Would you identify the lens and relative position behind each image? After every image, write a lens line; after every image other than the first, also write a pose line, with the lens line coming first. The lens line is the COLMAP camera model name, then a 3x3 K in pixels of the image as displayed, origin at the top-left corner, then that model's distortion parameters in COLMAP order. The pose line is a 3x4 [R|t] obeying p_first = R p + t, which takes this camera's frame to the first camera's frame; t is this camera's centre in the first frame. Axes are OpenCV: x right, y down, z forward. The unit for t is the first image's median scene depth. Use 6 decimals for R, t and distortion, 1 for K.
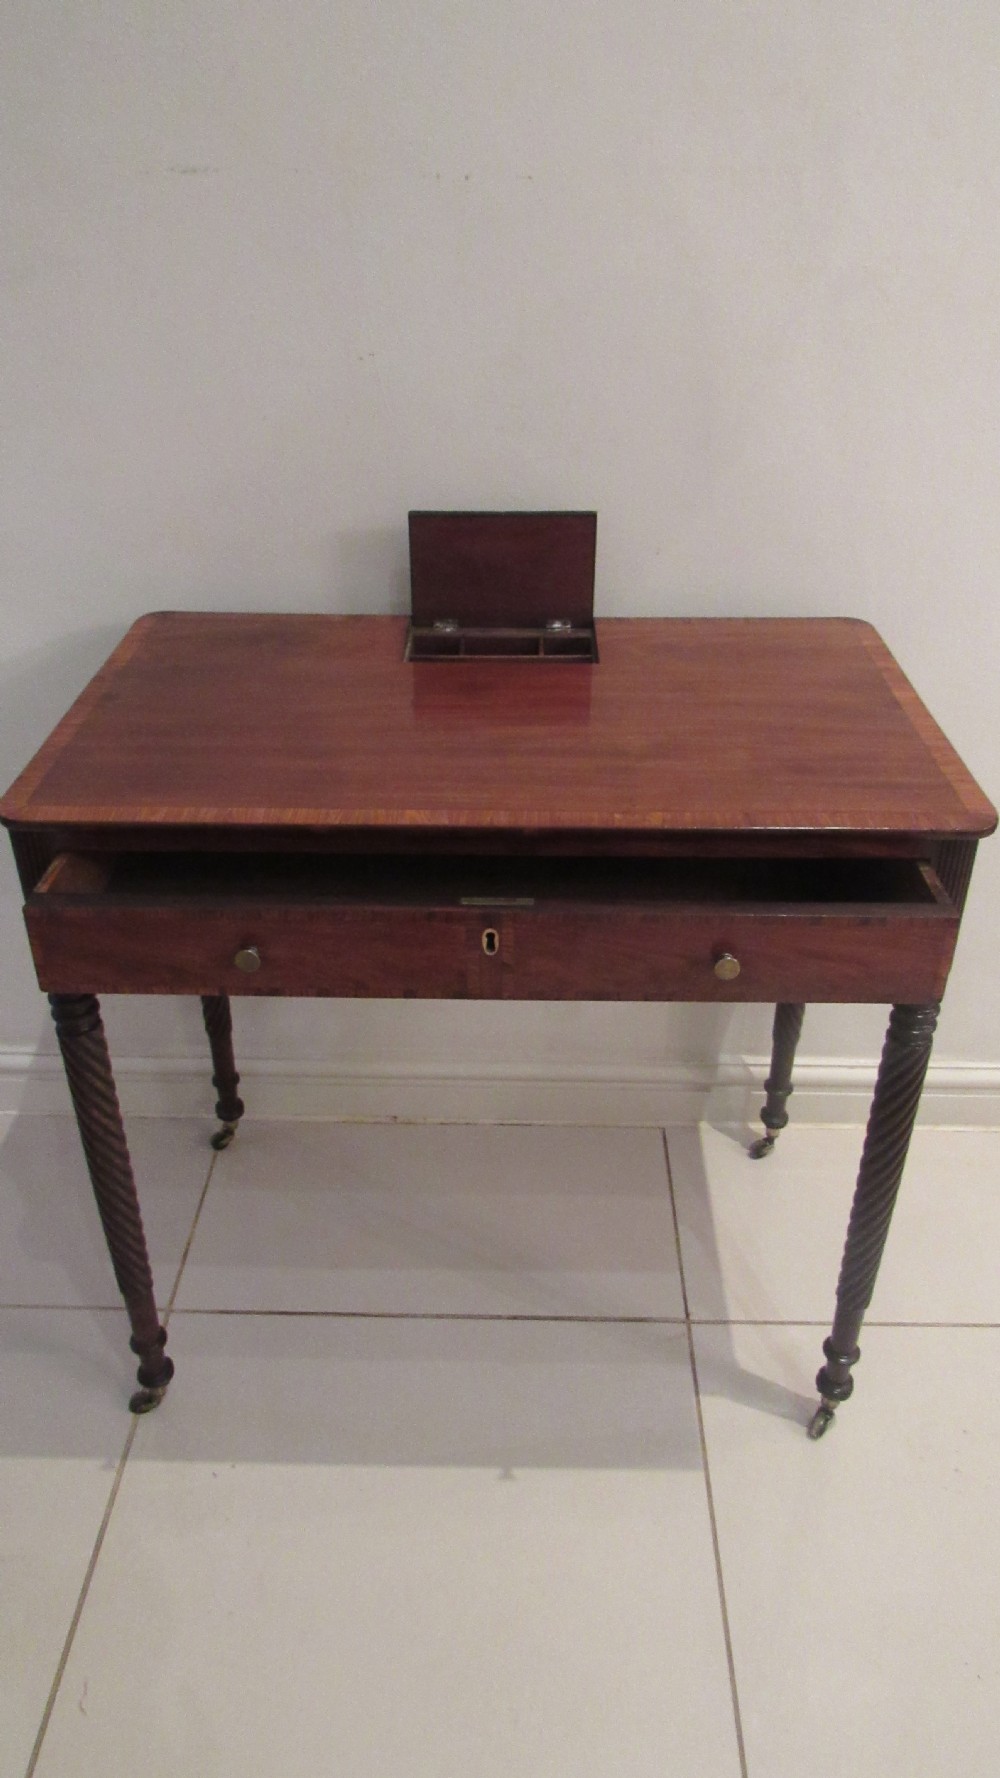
lens RADIAL K [[1280.5, 0, 500.0], [0, 1280.5, 889.0], [0, 0, 1]] dist [-0.030424, 0.000799]
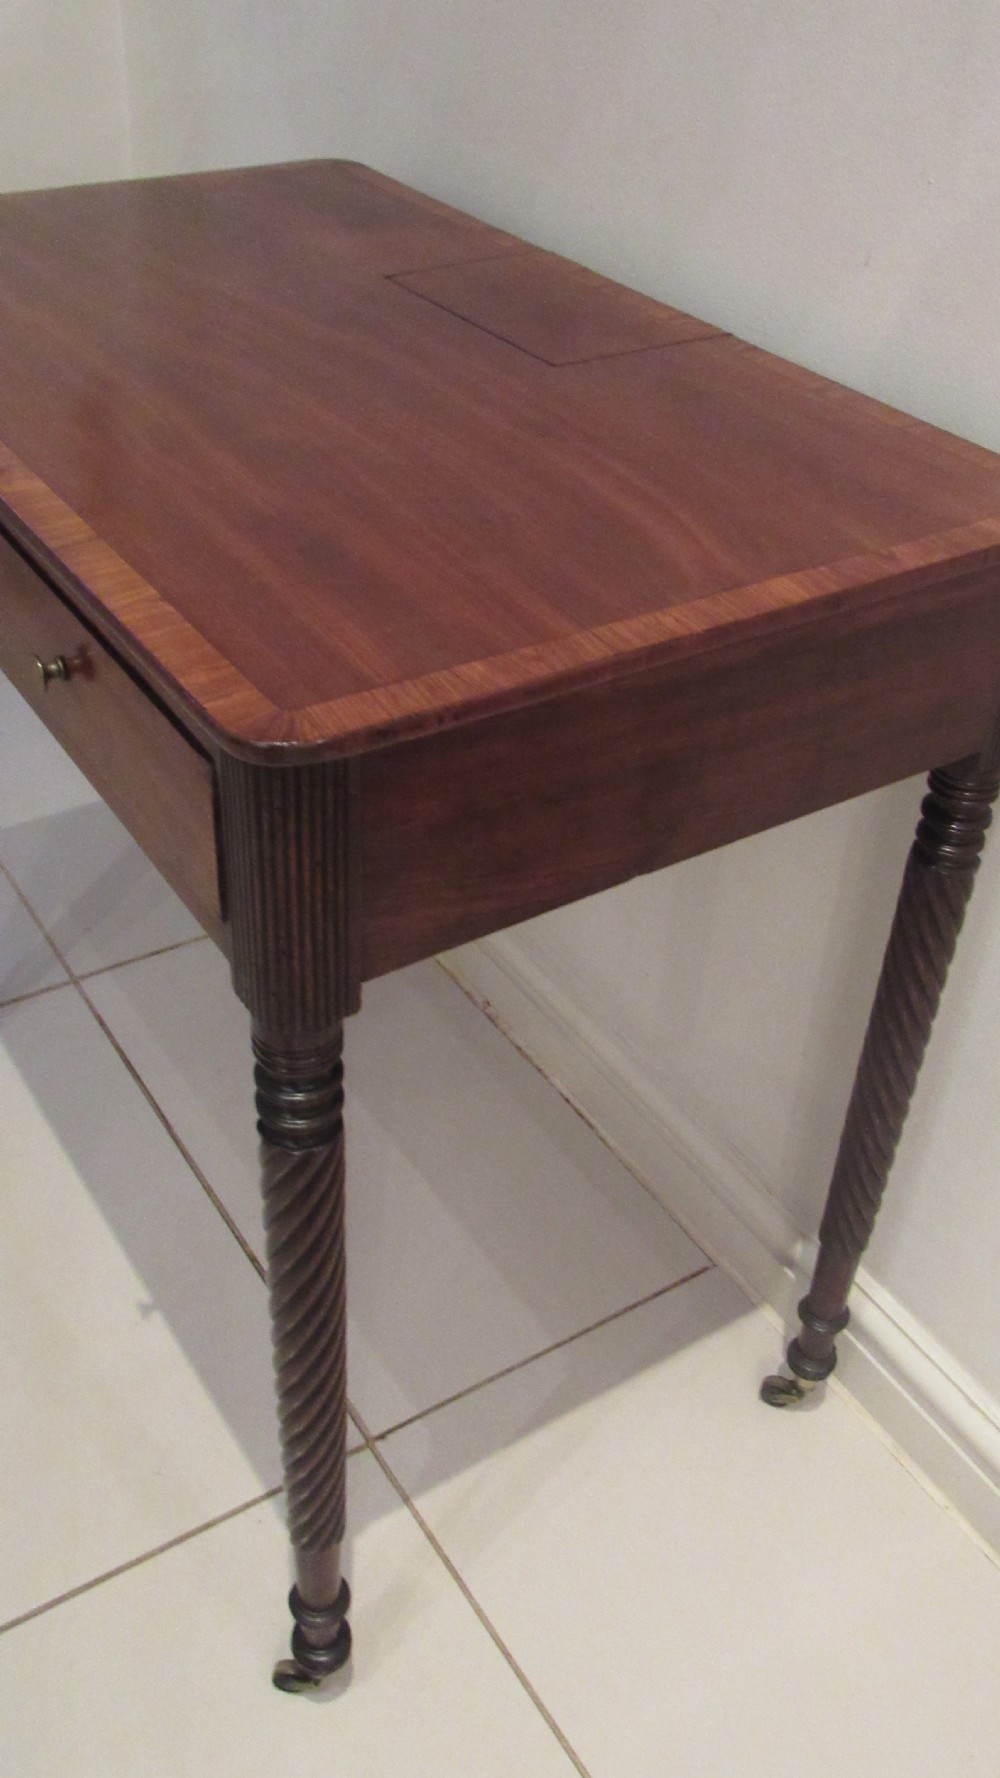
lens RADIAL K [[1589.0, 0, 469.1], [0, 1589.0, 883.4], [0, 0, 1]] dist [-0.042428, -0.004555]
pose [[0.555555, 0.514655, -0.653061, 0.609329], [-0.468146, 0.842708, 0.265861, -0.143461], [0.687167, 0.158028, 0.709105, 0.475160]]
